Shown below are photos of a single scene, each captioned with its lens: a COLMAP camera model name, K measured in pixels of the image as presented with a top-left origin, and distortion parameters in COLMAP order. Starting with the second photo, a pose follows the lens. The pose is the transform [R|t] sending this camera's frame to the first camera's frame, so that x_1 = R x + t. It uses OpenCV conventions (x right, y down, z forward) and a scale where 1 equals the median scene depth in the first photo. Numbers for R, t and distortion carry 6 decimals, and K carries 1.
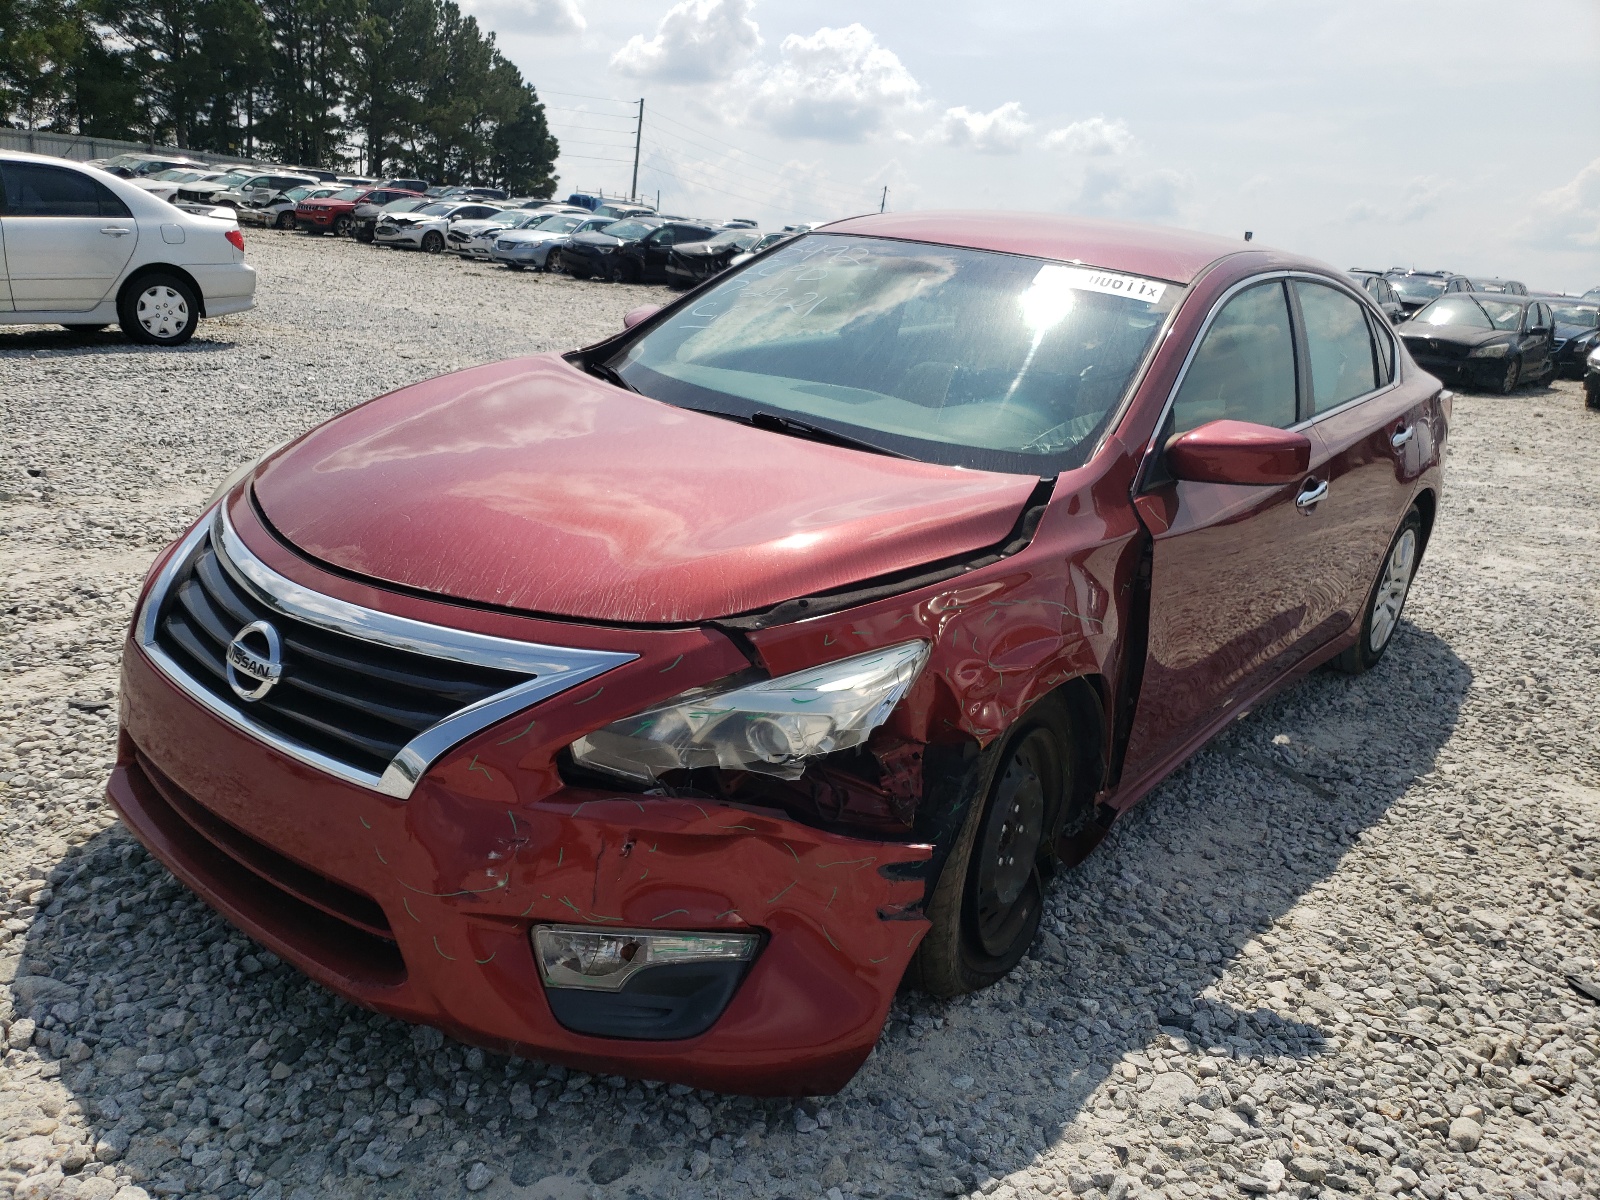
lens RADIAL K [[1209.7, 0, 800.0], [0, 1209.7, 600.0], [0, 0, 1]] dist [0.016533, 0.011287]
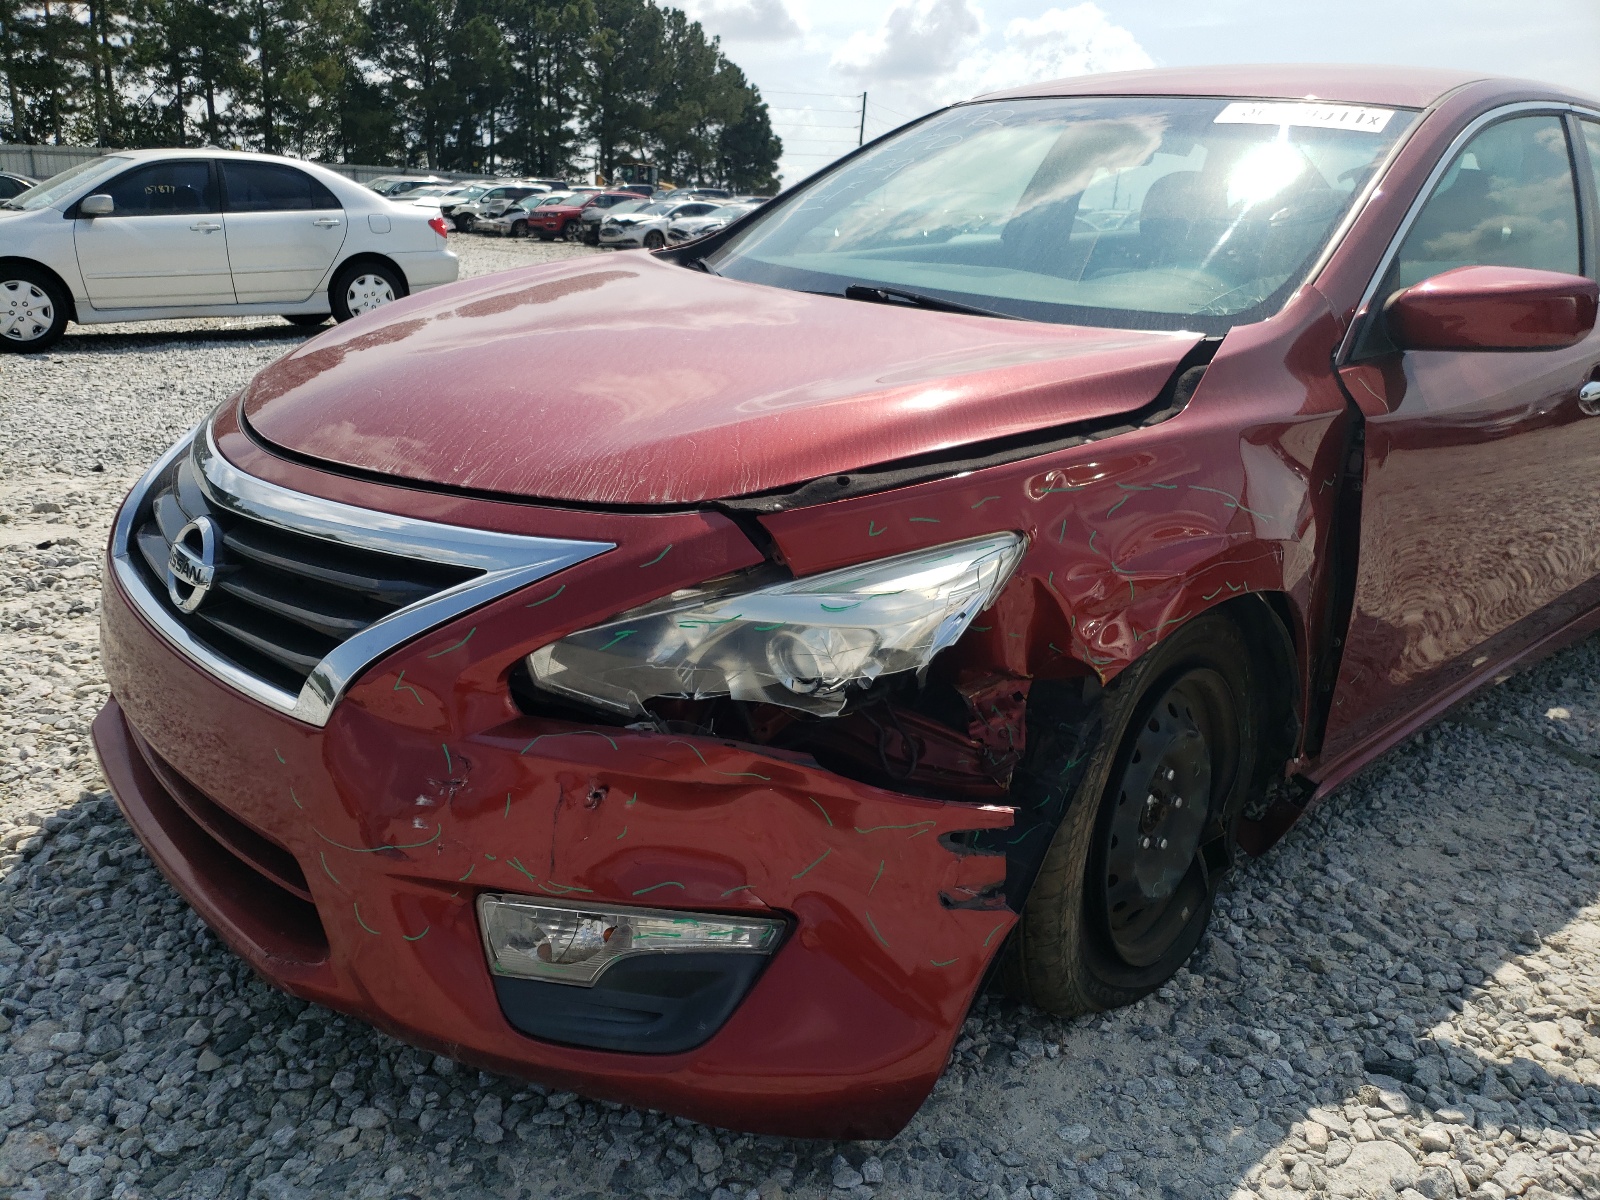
lens RADIAL K [[1232.6, 0, 800.0], [0, 1232.6, 600.0], [0, 0, 1]] dist [0.019031, 0.004391]
pose [[0.984671, -0.001568, -0.174415, 0.095976], [0.002924, 0.999967, 0.007518, 0.062736], [0.174397, -0.007912, 0.984644, 0.218265]]
